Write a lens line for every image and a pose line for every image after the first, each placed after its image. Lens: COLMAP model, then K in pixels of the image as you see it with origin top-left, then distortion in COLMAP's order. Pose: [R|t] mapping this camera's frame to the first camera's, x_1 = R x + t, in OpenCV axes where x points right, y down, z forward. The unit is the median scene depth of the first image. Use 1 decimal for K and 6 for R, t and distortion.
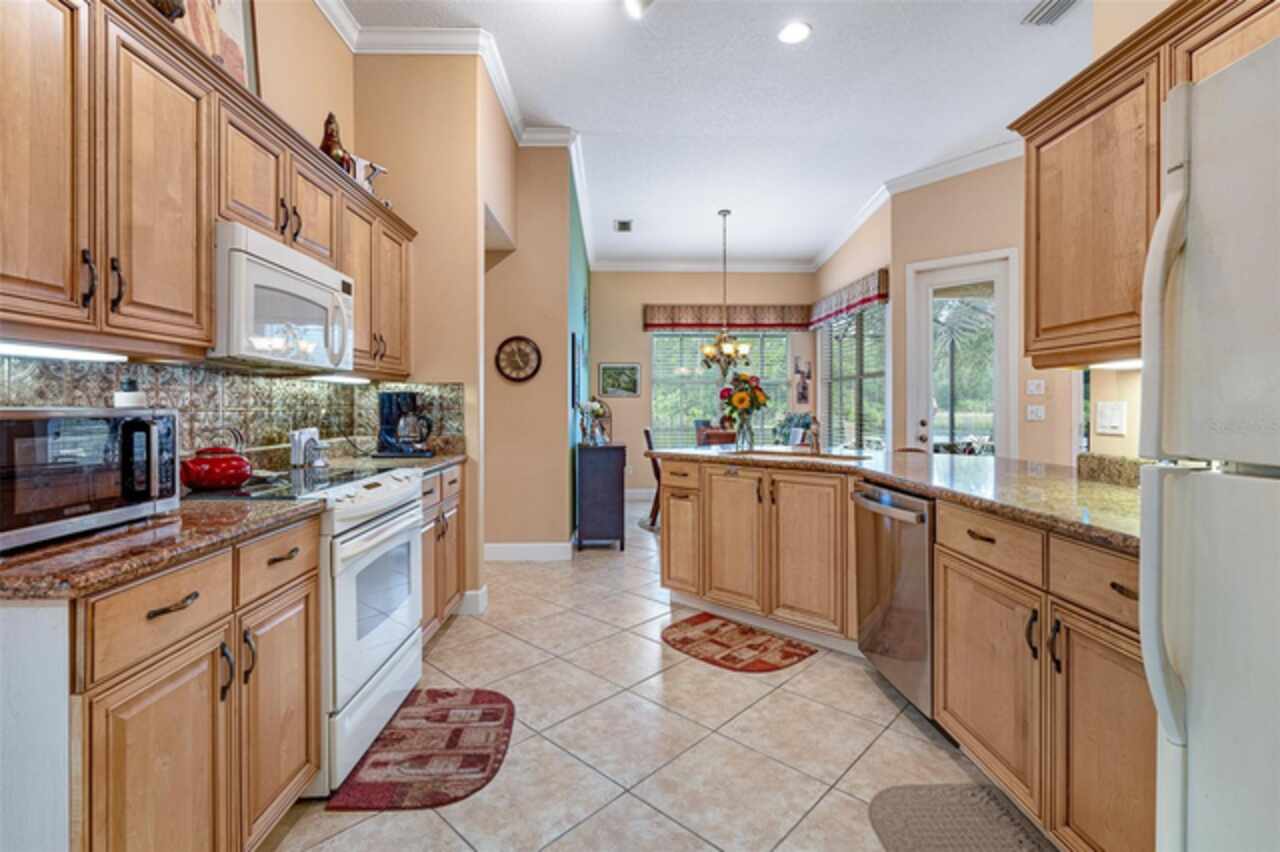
lens RADIAL K [[584.4, 0, 639.5], [0, 584.4, 408.4], [0, 0, 1]] dist [-0.001677, 0.000222]
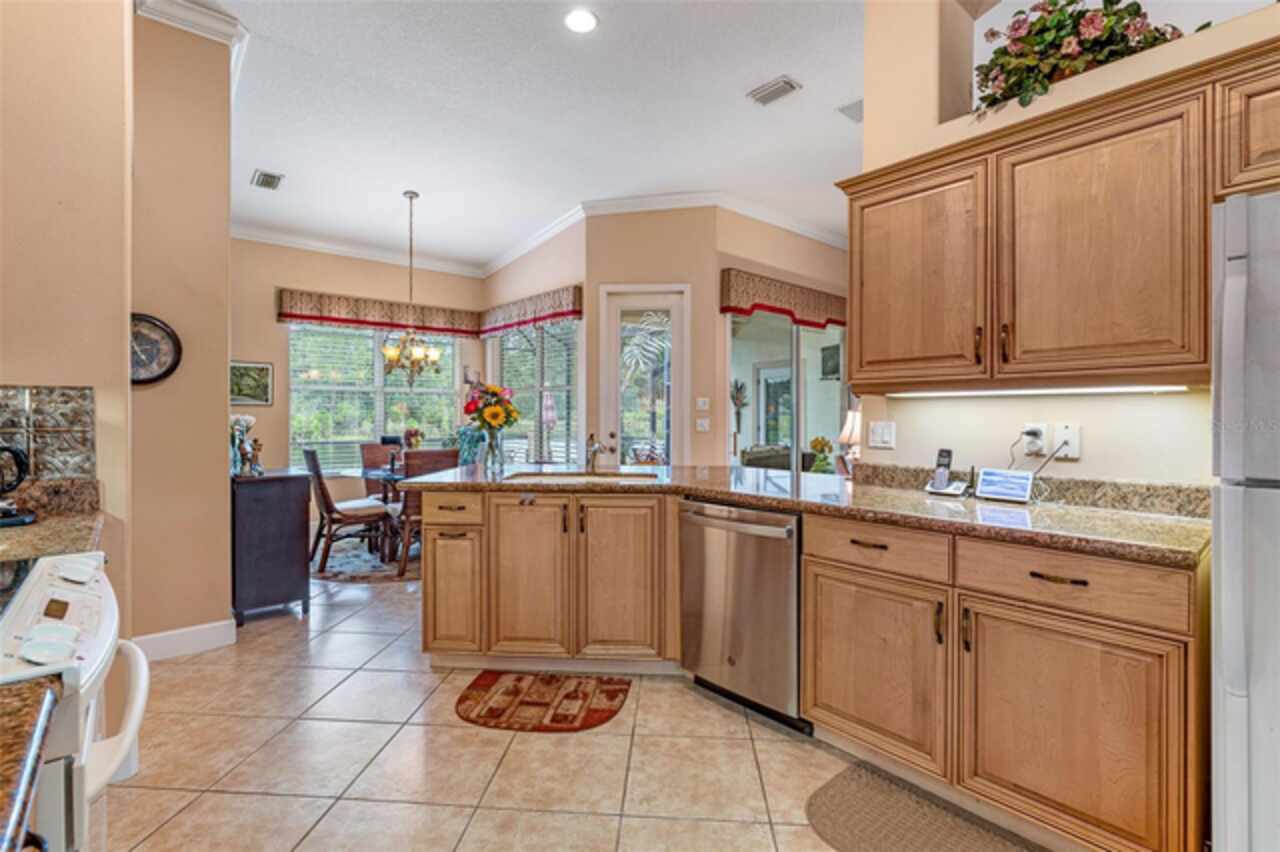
lens RADIAL K [[586.0, 0, 636.8], [0, 586.0, 419.3], [0, 0, 1]] dist [-0.002960, 0.001243]
pose [[0.777014, -0.003375, 0.629474, -0.277957], [0.000676, 0.999990, 0.004527, -0.015845], [-0.629483, -0.003092, 0.777008, 0.239869]]
